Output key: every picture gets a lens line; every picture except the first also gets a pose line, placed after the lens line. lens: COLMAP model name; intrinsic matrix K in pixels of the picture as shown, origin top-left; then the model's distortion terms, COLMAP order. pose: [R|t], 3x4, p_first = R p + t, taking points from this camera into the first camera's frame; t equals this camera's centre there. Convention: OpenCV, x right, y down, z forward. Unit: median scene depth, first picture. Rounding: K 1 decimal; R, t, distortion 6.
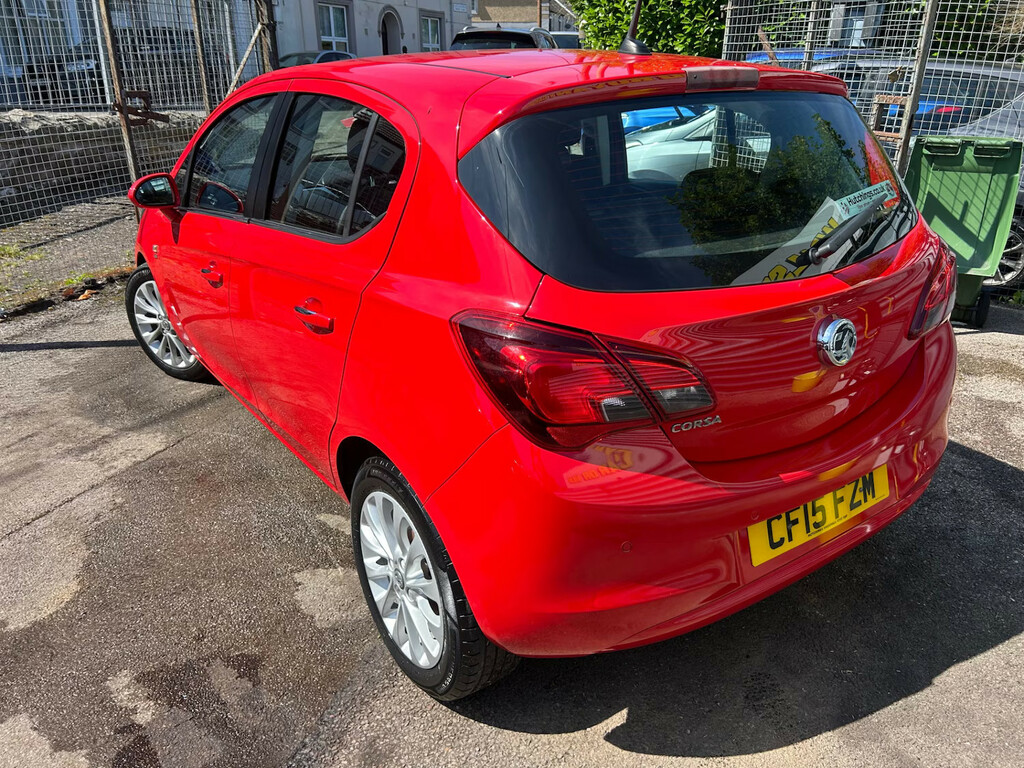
lens RADIAL K [[766.9, 0, 507.9], [0, 766.9, 379.5], [0, 0, 1]] dist [0.038744, -0.033901]
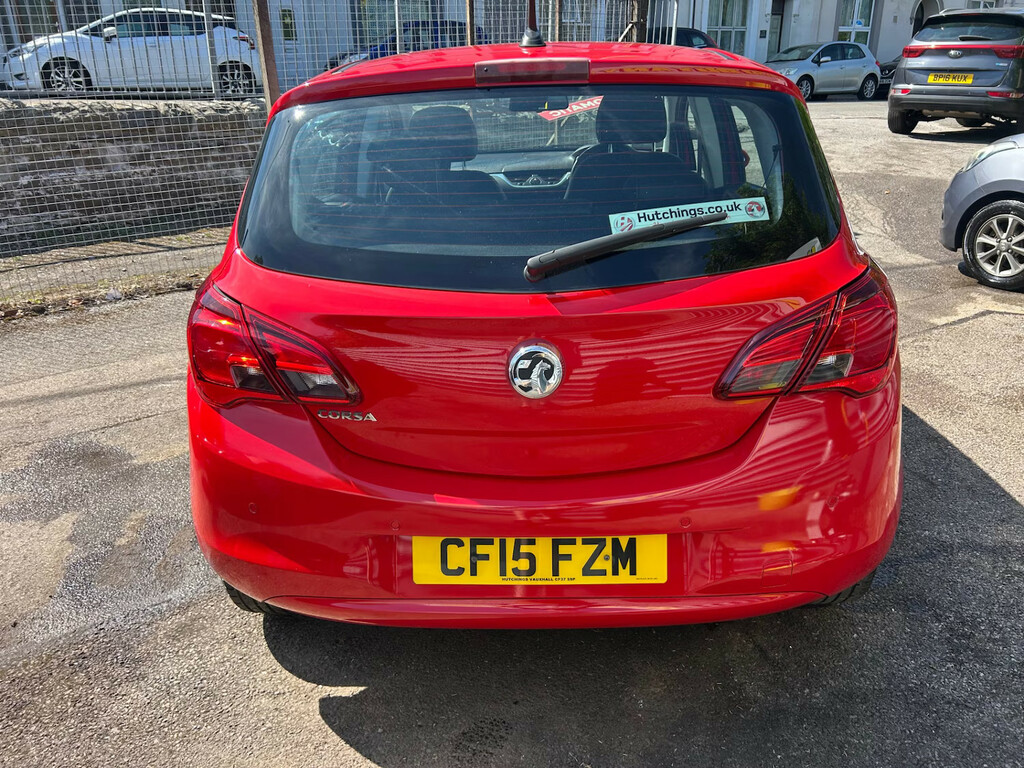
lens RADIAL K [[749.2, 0, 510.7], [0, 749.2, 369.2], [0, 0, 1]] dist [0.107247, -0.127471]
pose [[0.805963, 0.200967, -0.556808, 0.832318], [-0.201544, 0.977572, 0.061103, -0.092174], [0.556600, 0.062974, 0.828390, 0.257440]]
